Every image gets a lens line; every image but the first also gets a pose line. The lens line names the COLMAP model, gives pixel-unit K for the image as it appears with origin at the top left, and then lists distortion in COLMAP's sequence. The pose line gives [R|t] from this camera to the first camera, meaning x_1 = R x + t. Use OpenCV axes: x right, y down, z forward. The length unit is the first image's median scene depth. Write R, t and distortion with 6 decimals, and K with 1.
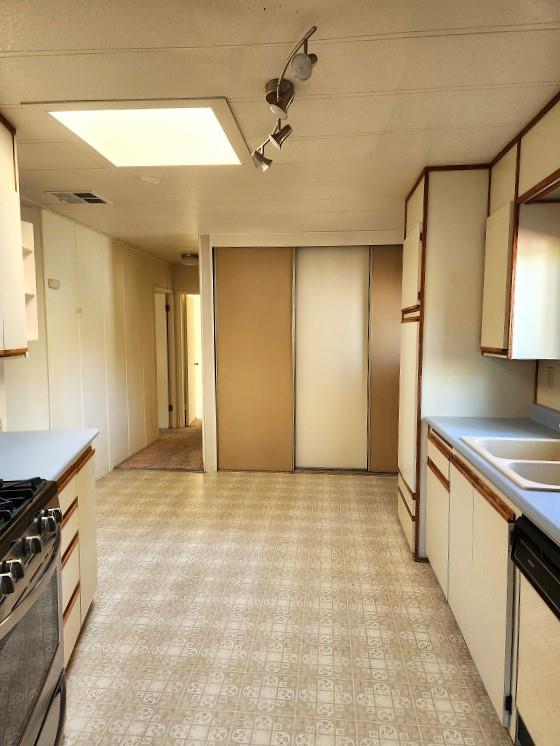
lens RADIAL K [[492.8, 0, 275.1], [0, 492.8, 375.6], [0, 0, 1]] dist [0.086137, -0.077183]
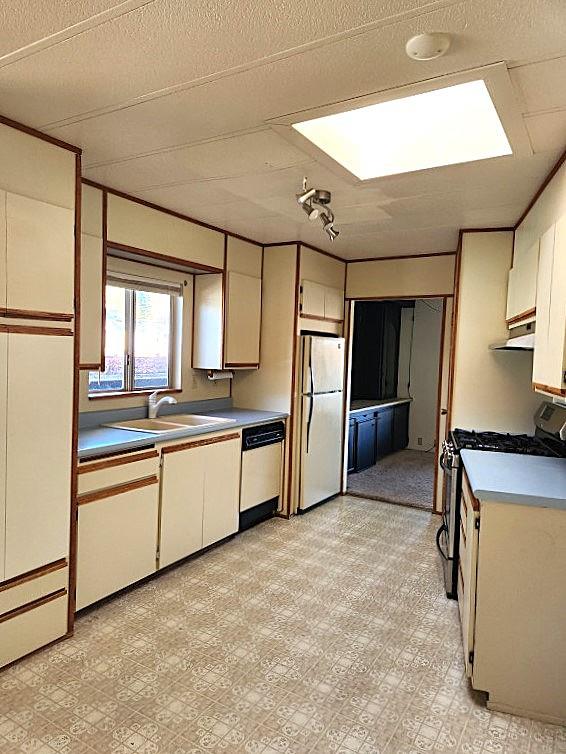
lens RADIAL K [[513.7, 0, 283.0], [0, 513.7, 377.0], [0, 0, 1]] dist [0.088941, -0.083004]
pose [[-0.904324, -0.056924, 0.423033, -0.443330], [-0.000631, 0.991245, 0.132033, -0.184923], [-0.426845, 0.119134, -0.896443, 1.950135]]
